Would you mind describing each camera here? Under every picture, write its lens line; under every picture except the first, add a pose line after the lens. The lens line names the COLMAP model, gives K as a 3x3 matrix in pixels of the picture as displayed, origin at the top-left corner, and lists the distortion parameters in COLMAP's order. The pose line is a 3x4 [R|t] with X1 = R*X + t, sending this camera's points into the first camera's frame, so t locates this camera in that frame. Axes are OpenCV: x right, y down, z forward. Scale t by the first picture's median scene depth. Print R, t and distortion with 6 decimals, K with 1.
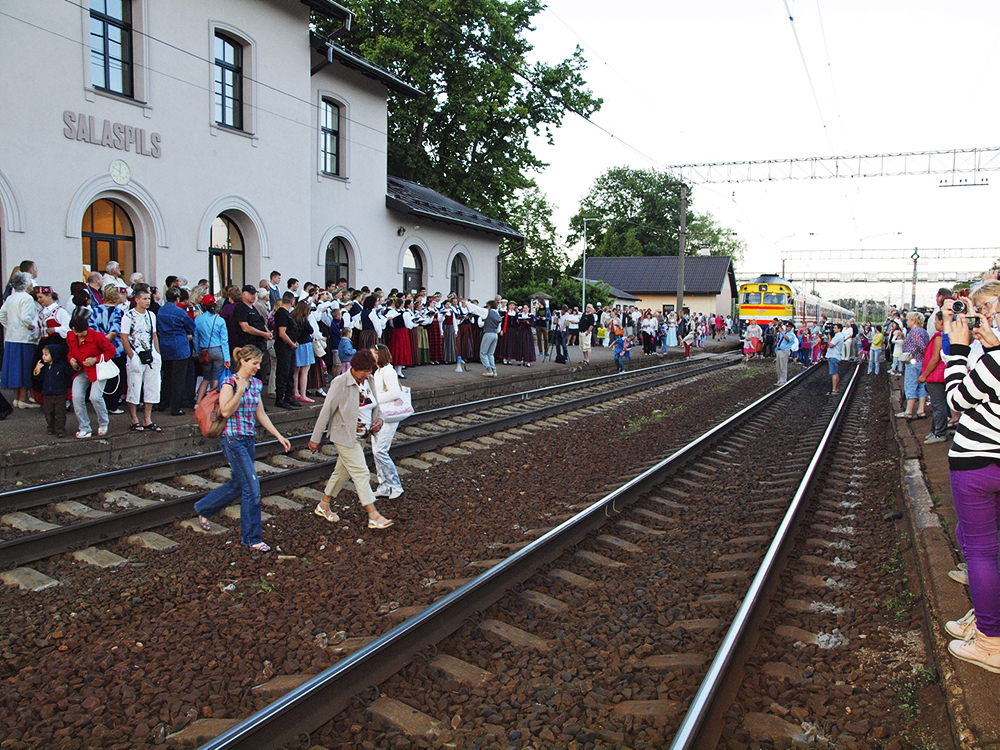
lens RADIAL K [[809.9, 0, 500.0], [0, 809.9, 375.0], [0, 0, 1]] dist [-0.067539, 0.104481]
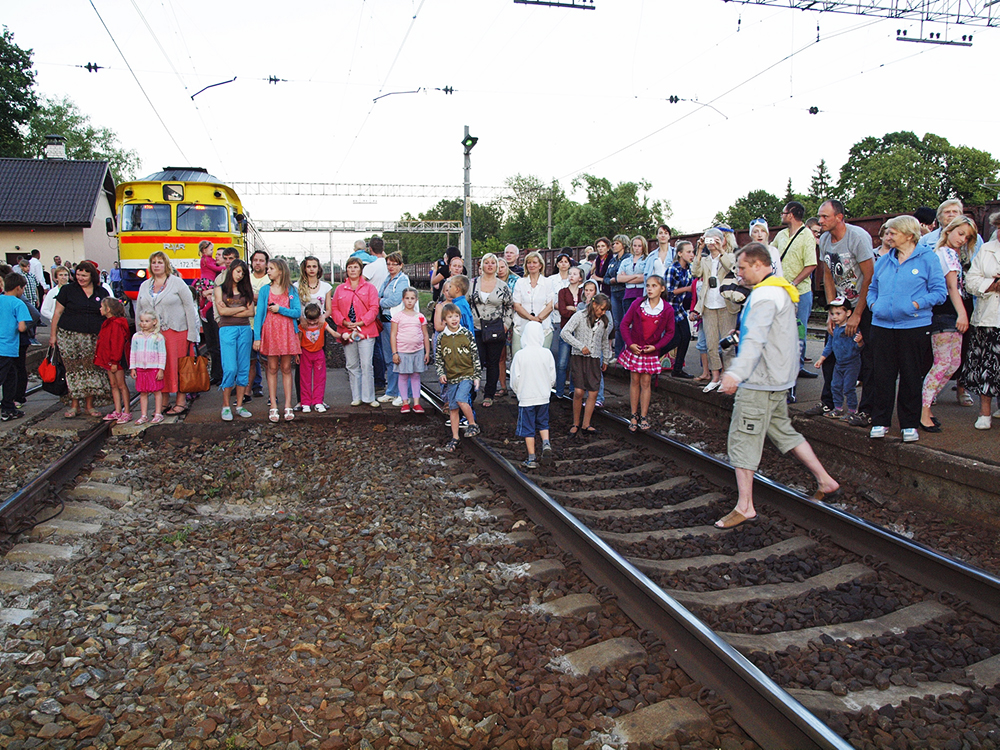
lens RADIAL K [[809.9, 0, 500.0], [0, 809.9, 375.0], [0, 0, 1]] dist [-0.067539, 0.104481]
pose [[0.765112, -0.099017, 0.636239, 0.131667], [0.066905, 0.994982, 0.074392, -0.024120], [-0.640412, -0.014350, 0.767897, 0.411734]]
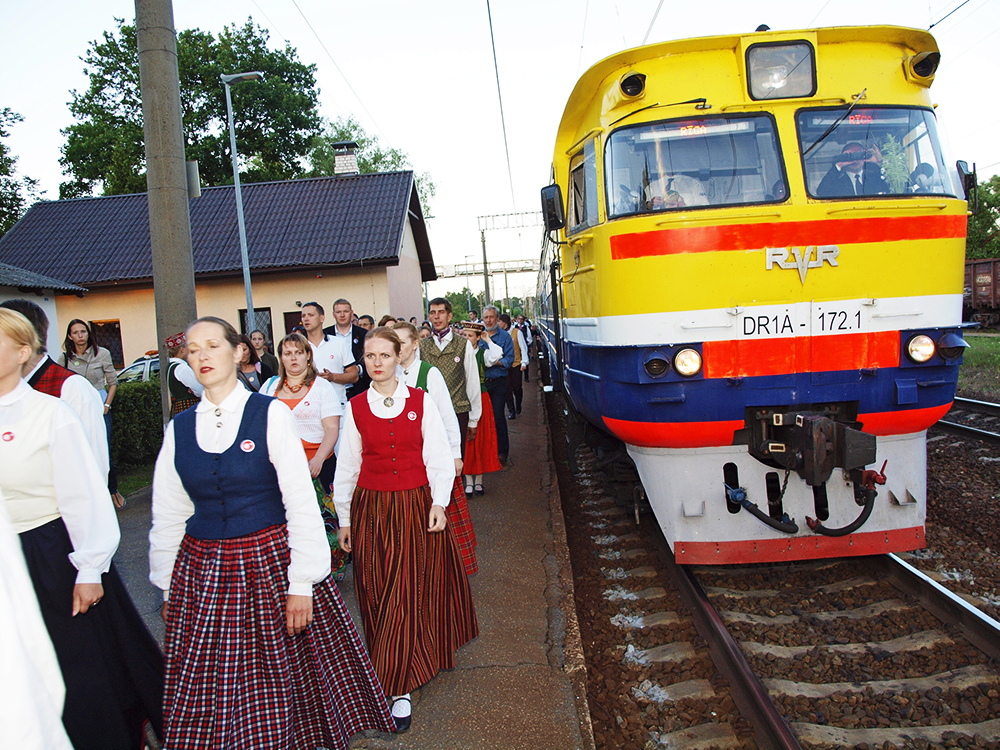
lens RADIAL K [[809.9, 0, 500.0], [0, 809.9, 375.0], [0, 0, 1]] dist [-0.067539, 0.104481]
pose [[0.917019, -0.104280, 0.384969, 0.173086], [0.111136, 0.993795, 0.004465, -0.049644], [-0.383046, 0.038690, 0.922919, 0.657478]]
